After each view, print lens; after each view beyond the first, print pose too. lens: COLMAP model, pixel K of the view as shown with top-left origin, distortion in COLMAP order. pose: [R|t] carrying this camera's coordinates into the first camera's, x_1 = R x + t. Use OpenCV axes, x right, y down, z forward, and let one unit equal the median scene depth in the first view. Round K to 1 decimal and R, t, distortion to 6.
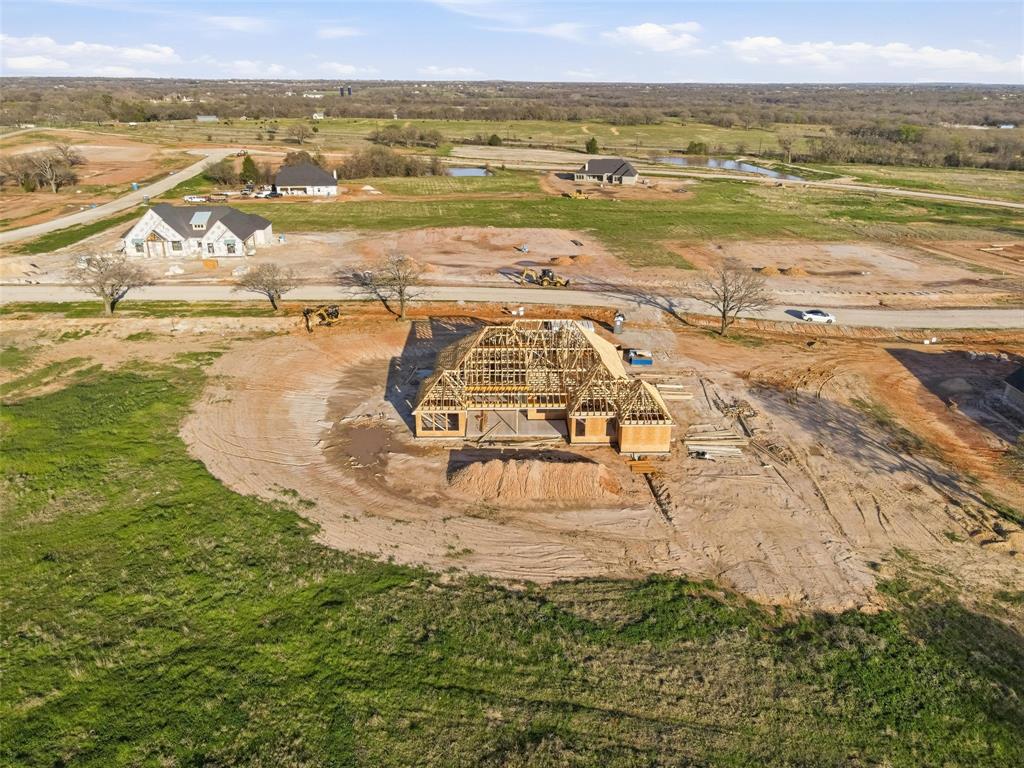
lens RADIAL K [[746.3, 0, 517.6], [0, 746.3, 387.5], [0, 0, 1]] dist [0.006661, 0.015283]
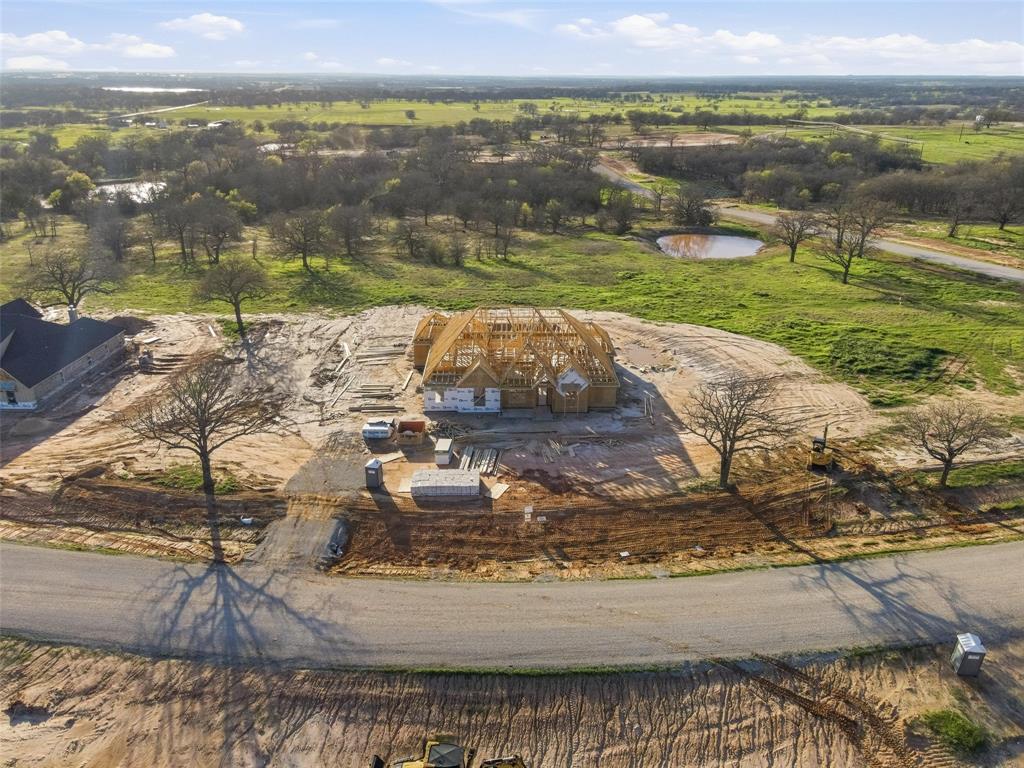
lens RADIAL K [[746.3, 0, 515.2], [0, 746.3, 388.2], [0, 0, 1]] dist [0.006661, 0.015283]
pose [[-0.999915, -0.011550, -0.006090, 0.031114], [-0.012472, 0.706927, 0.707176, -0.849304], [-0.003863, 0.707192, -0.707011, 2.037082]]
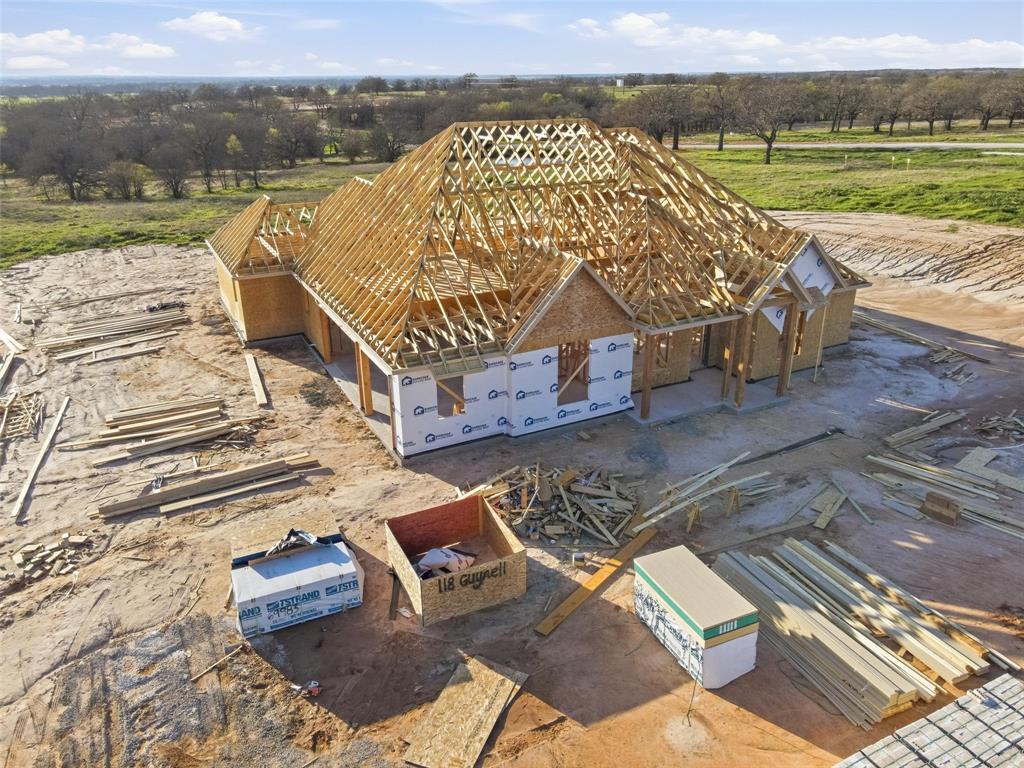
lens RADIAL K [[746.3, 0, 510.9], [0, 746.3, 388.2], [0, 0, 1]] dist [0.006661, 0.015283]
pose [[-0.898027, 0.170431, -0.405586, 0.244223], [-0.165572, 0.723203, 0.670495, -0.273553], [0.407594, 0.669276, -0.621238, 1.466792]]
